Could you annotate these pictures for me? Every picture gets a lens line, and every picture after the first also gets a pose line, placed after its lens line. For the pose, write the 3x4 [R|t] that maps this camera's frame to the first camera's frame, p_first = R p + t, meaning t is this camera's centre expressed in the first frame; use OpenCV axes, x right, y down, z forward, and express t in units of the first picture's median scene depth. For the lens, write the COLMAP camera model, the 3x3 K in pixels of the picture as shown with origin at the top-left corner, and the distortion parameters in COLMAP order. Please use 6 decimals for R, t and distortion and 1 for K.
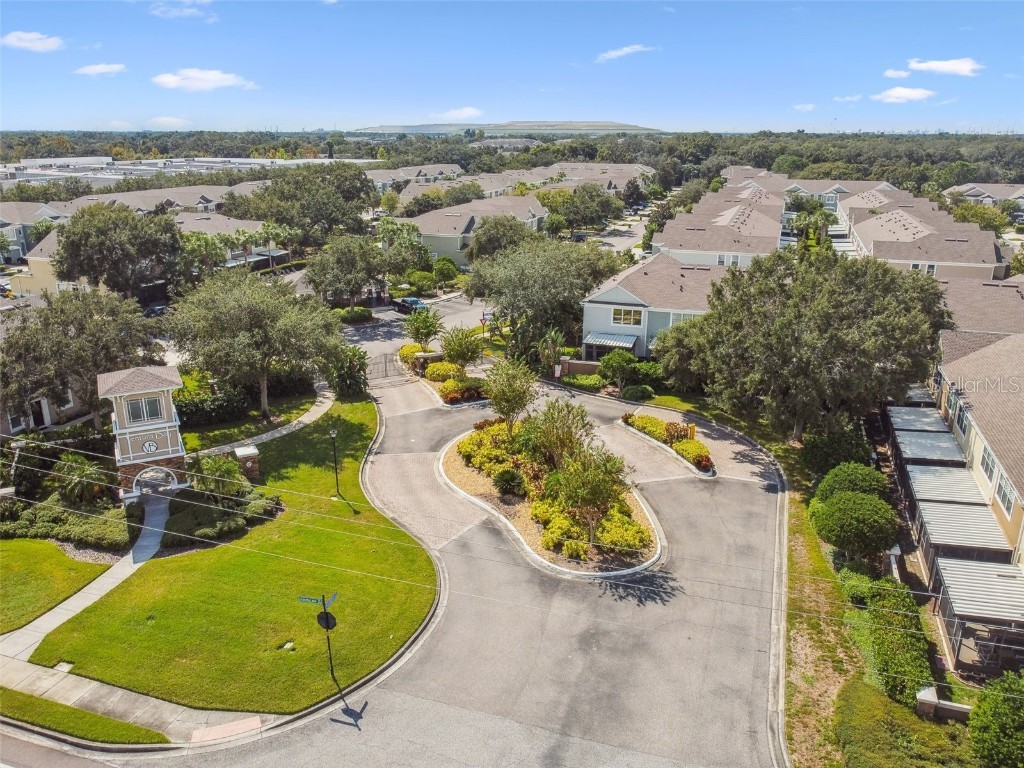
lens RADIAL K [[788.6, 0, 512.0], [0, 788.6, 384.0], [0, 0, 1]] dist [0.003286, -0.003823]
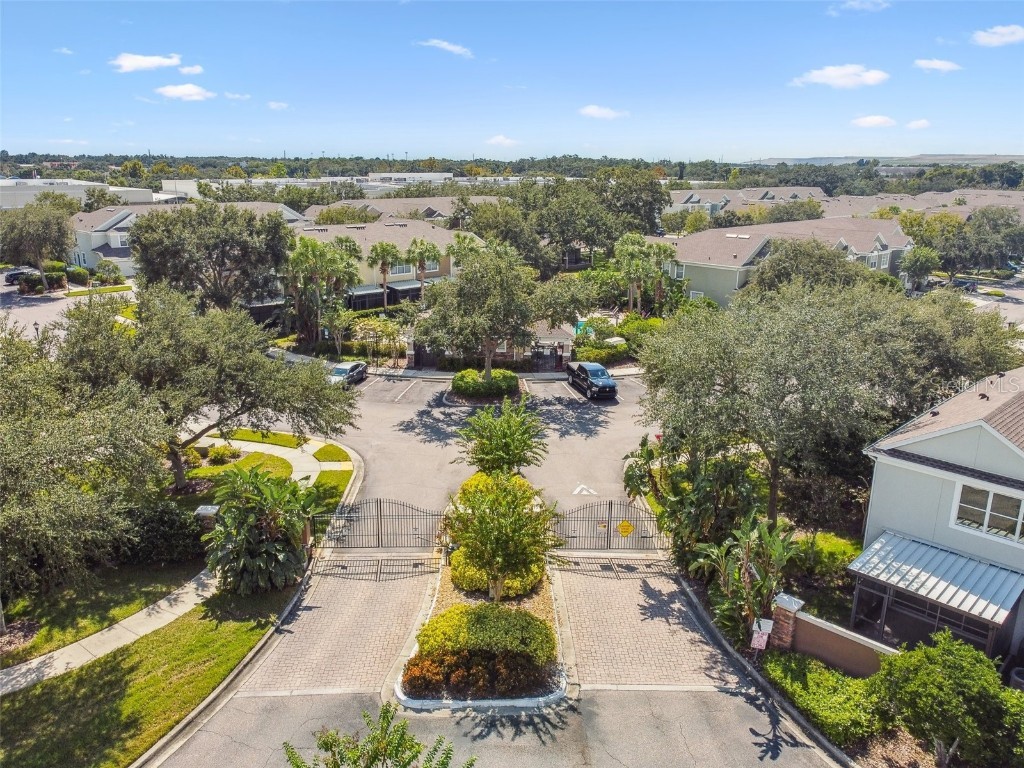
lens RADIAL K [[788.6, 0, 512.0], [0, 788.6, 384.0], [0, 0, 1]] dist [0.003286, -0.003823]
pose [[0.894880, 0.126645, -0.427962, 0.096530], [-0.143156, 0.989679, -0.006470, -0.112639], [0.422725, 0.067055, 0.903774, 0.610095]]
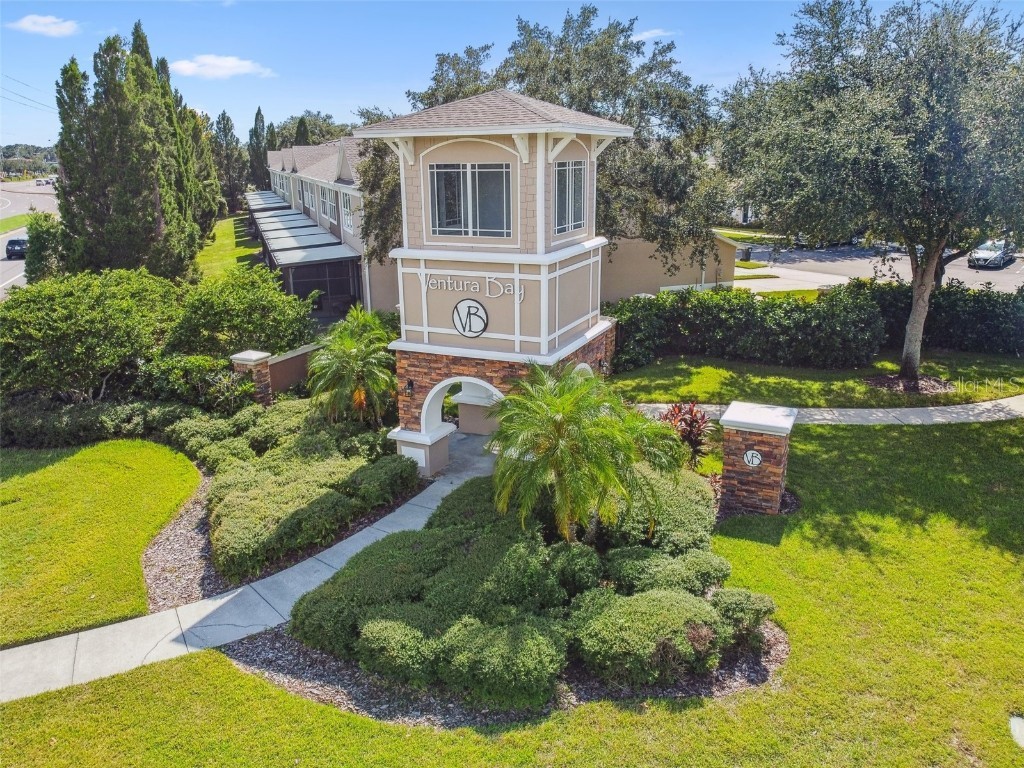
lens RADIAL K [[788.6, 0, 512.0], [0, 788.6, 384.0], [0, 0, 1]] dist [0.003286, -0.003823]
pose [[0.615666, 0.209052, -0.759772, -0.115292], [-0.224396, 0.970760, 0.085271, 0.047859], [0.755382, 0.117991, 0.644574, 0.510466]]
